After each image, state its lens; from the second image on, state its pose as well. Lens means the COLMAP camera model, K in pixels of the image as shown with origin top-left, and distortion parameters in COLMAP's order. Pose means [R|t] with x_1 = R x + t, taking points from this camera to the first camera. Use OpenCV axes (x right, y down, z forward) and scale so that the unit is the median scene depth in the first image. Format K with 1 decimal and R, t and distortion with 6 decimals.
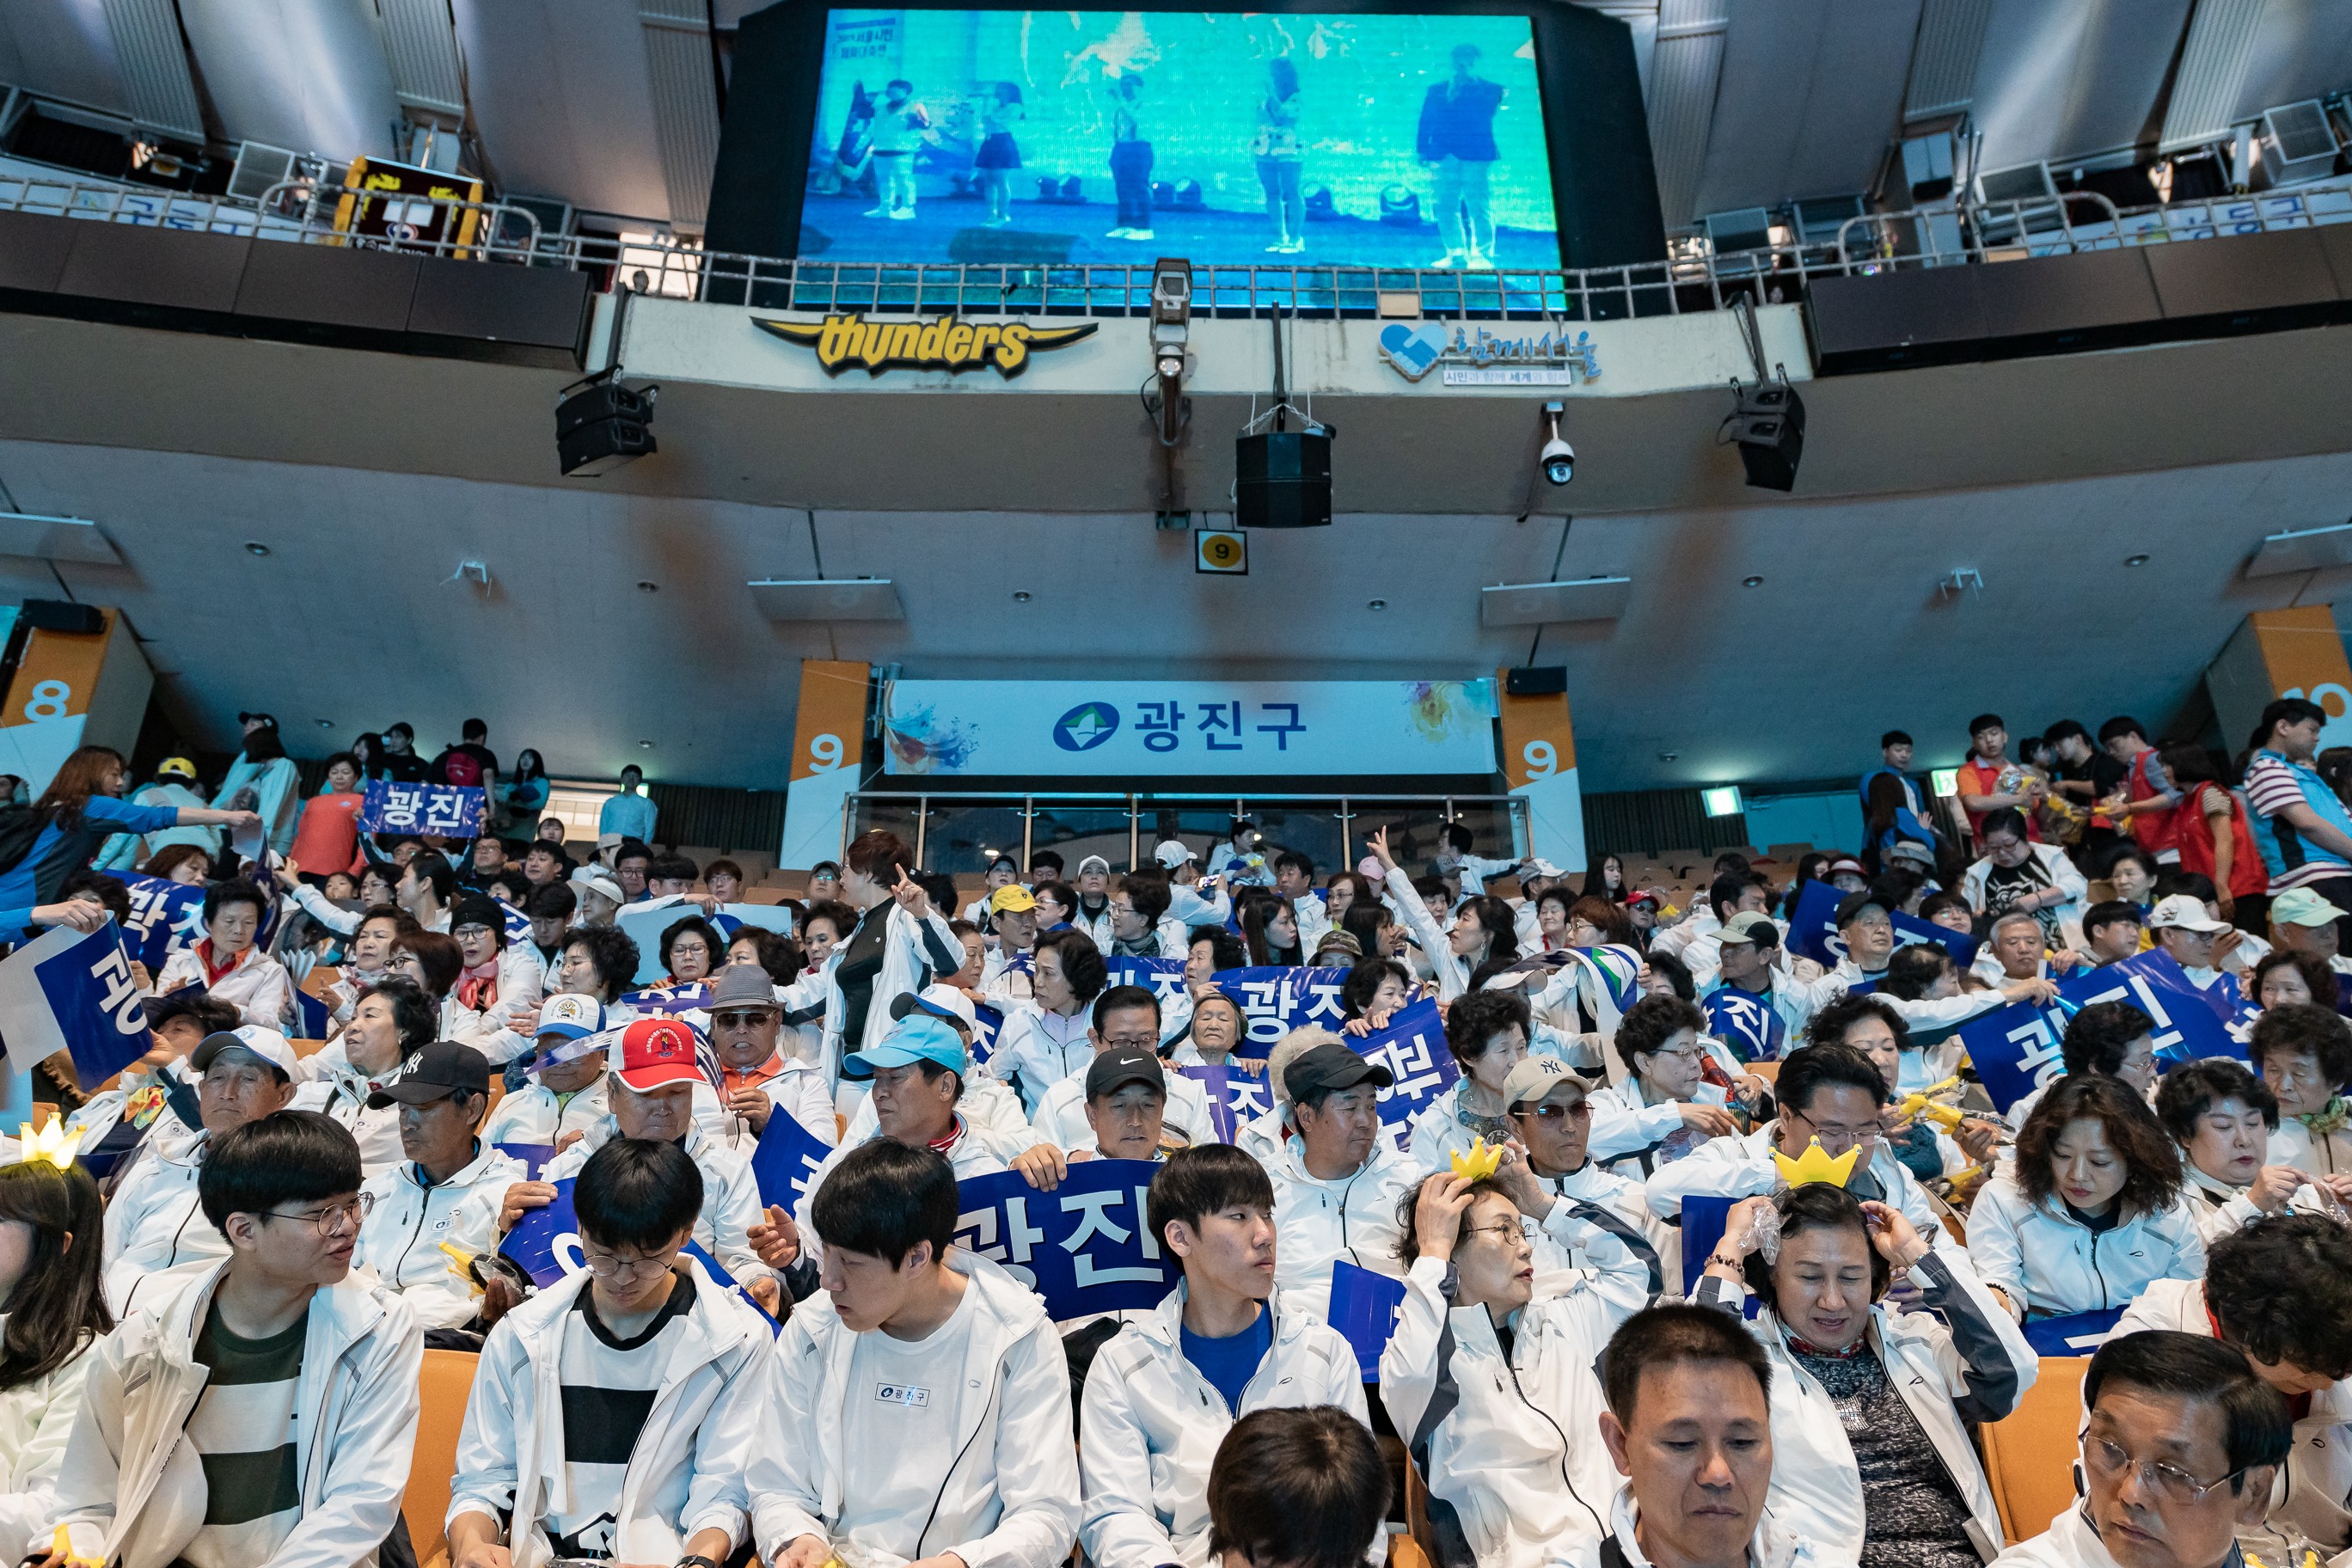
lens RADIAL K [[1615.3, 0, 1176.0], [0, 1615.3, 784.0], [0, 0, 1]] dist [-0.001917, -0.001077]
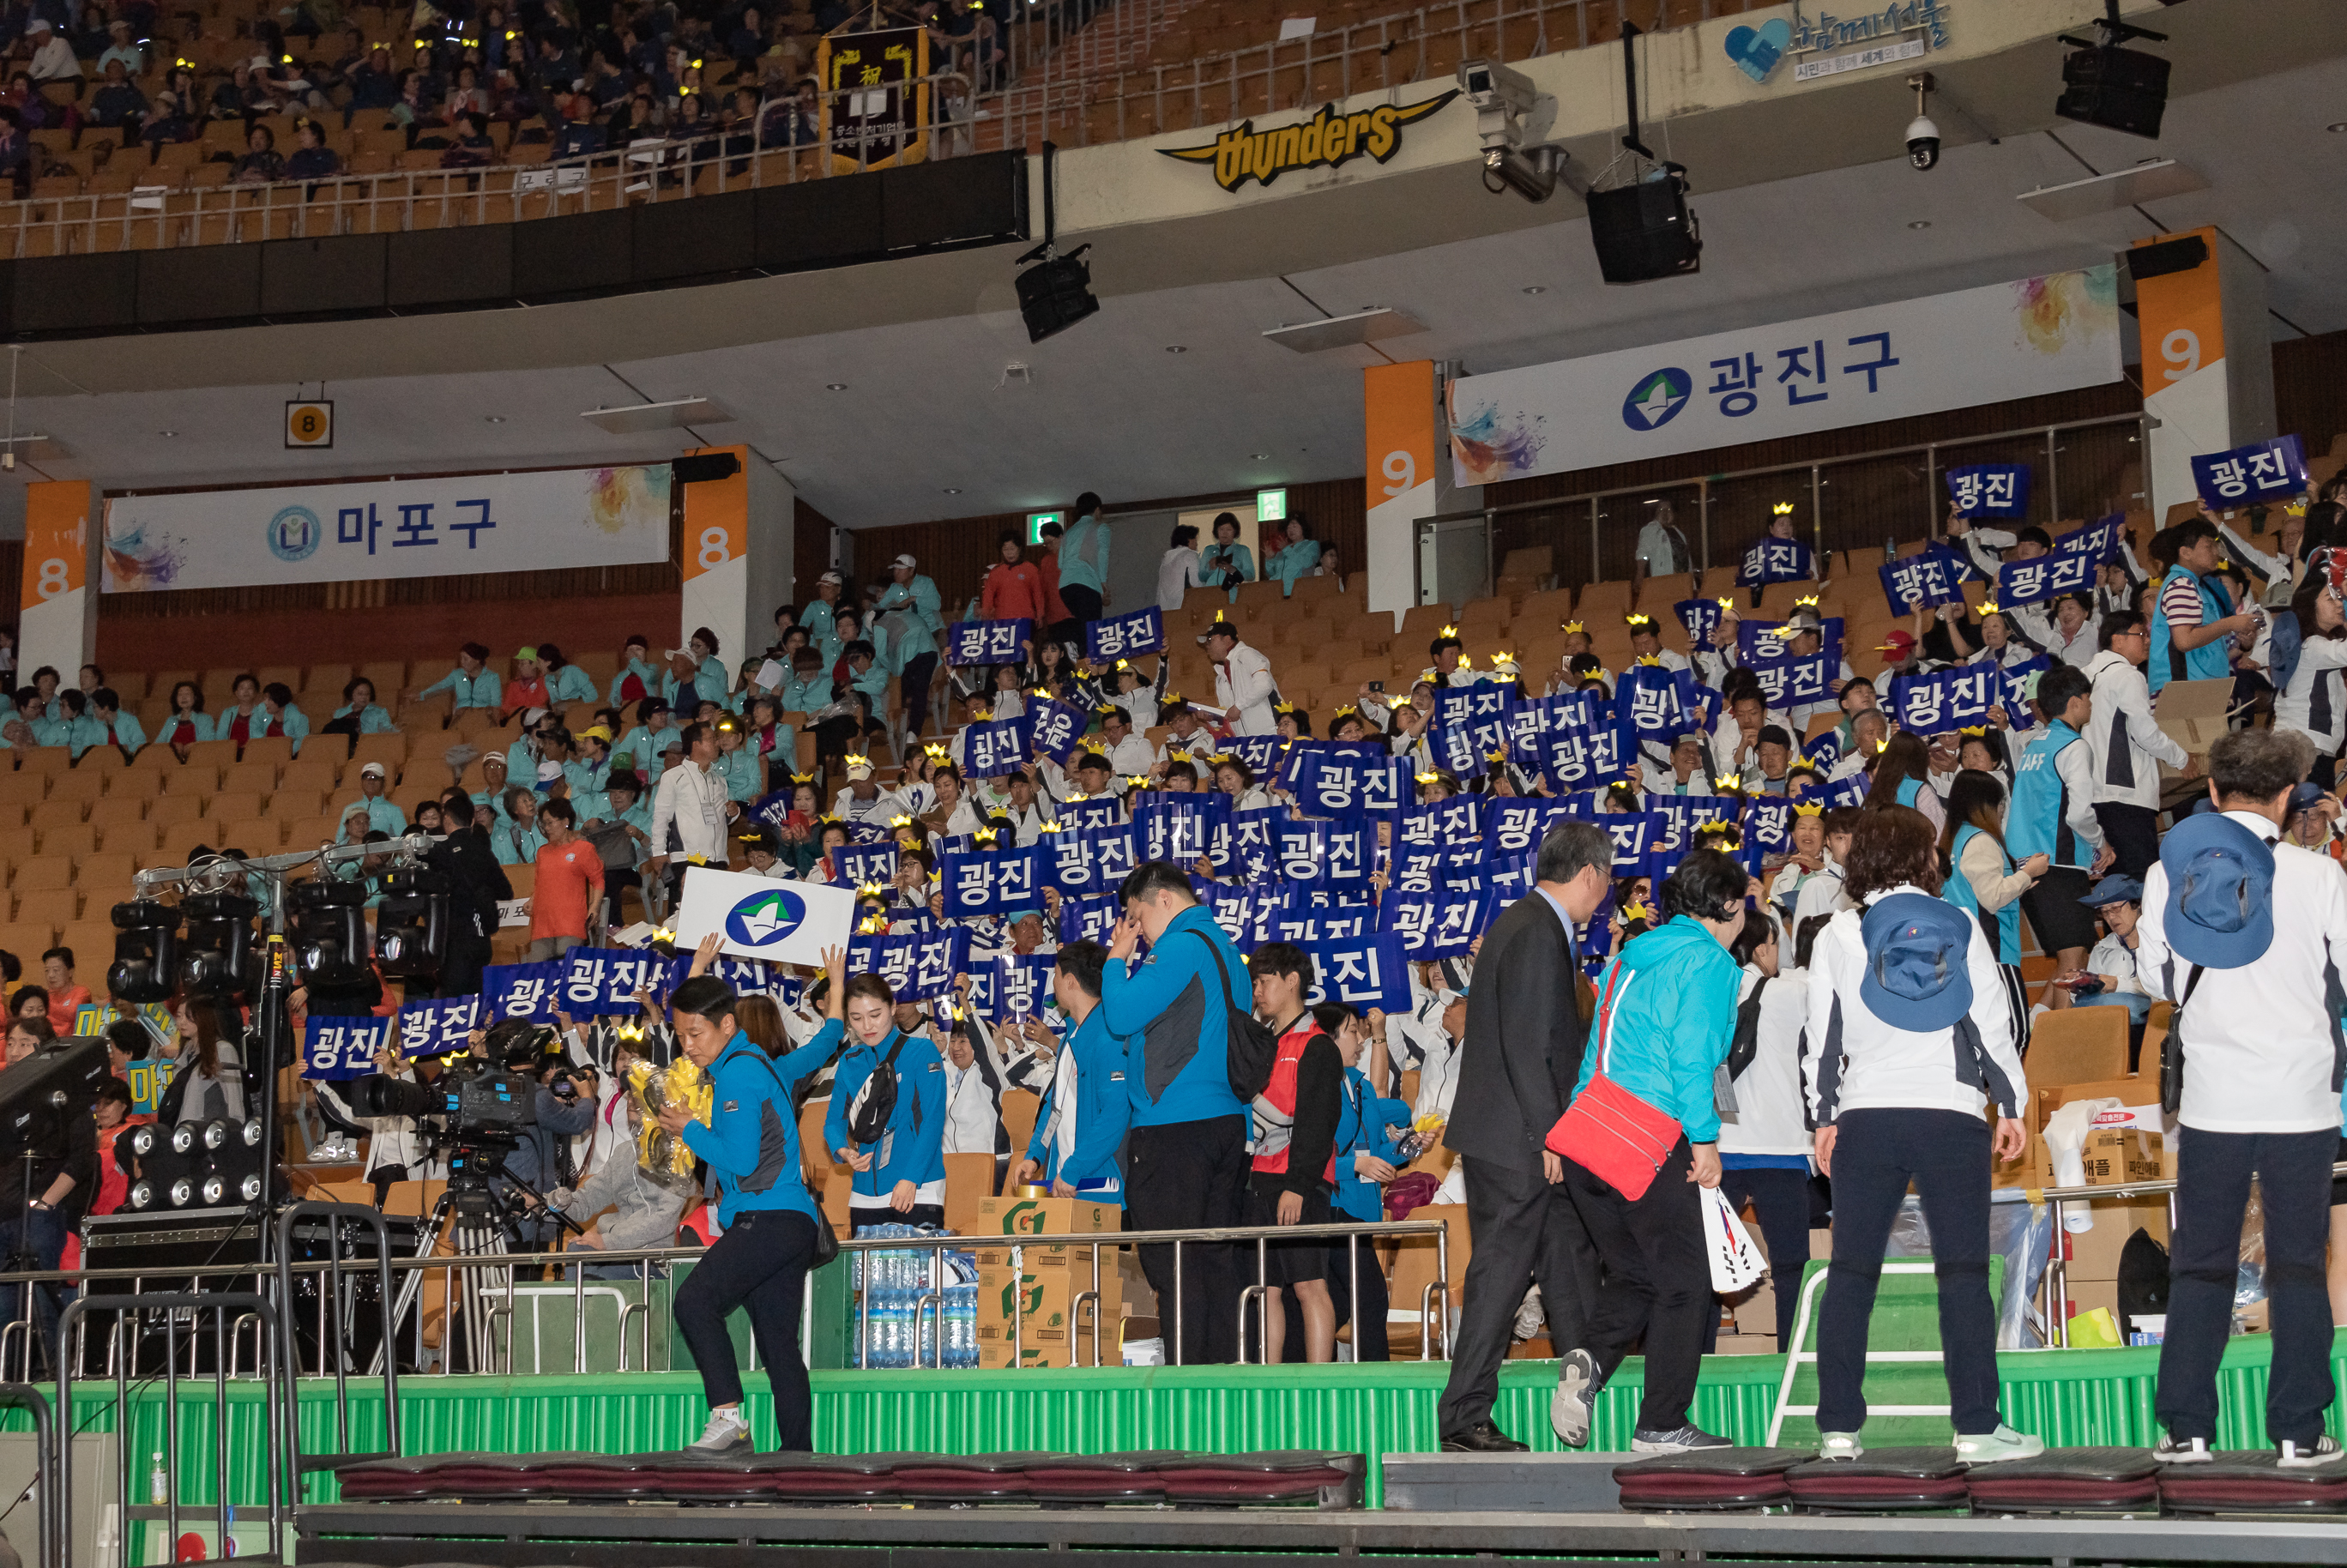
lens RADIAL K [[3396.2, 0, 1173.5], [0, 3396.2, 784.0], [0, 0, 1]] dist [0.004494, -0.012982]
pose [[0.860890, -0.097603, -0.499341, 0.632444], [0.208028, 0.963168, 0.170387, -0.207225], [0.464319, -0.250562, 0.849486, -0.763498]]
